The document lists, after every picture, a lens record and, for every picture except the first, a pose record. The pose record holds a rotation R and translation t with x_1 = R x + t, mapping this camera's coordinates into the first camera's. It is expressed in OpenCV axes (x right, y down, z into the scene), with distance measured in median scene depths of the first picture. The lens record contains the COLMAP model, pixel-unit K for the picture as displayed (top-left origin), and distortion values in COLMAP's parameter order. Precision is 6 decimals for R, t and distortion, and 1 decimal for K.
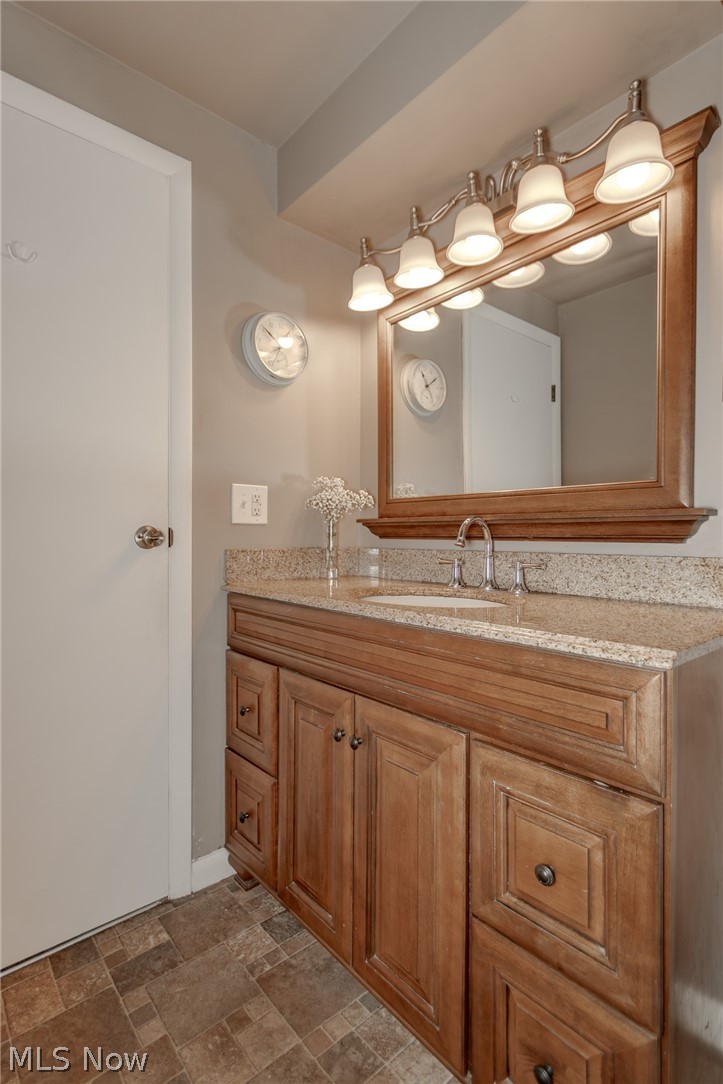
lens RADIAL K [[507.8, 0, 361.5], [0, 507.8, 542.0], [0, 0, 1]] dist [0.000828, 0.000447]
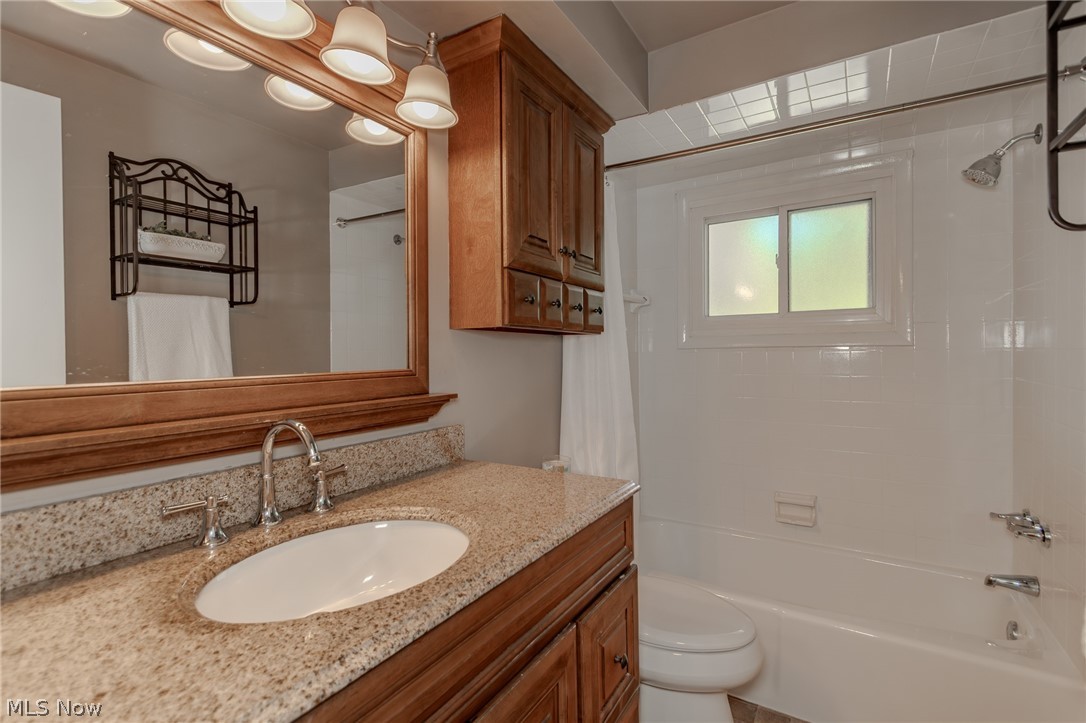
lens RADIAL K [[508.7, 0, 541.0], [0, 508.7, 369.9], [0, 0, 1]] dist [0.000828, 0.000447]
pose [[-0.286241, -0.027518, 0.957762, -0.546116], [0.033543, 0.998687, 0.038719, -0.136785], [-0.957570, 0.043210, -0.284942, 0.916729]]
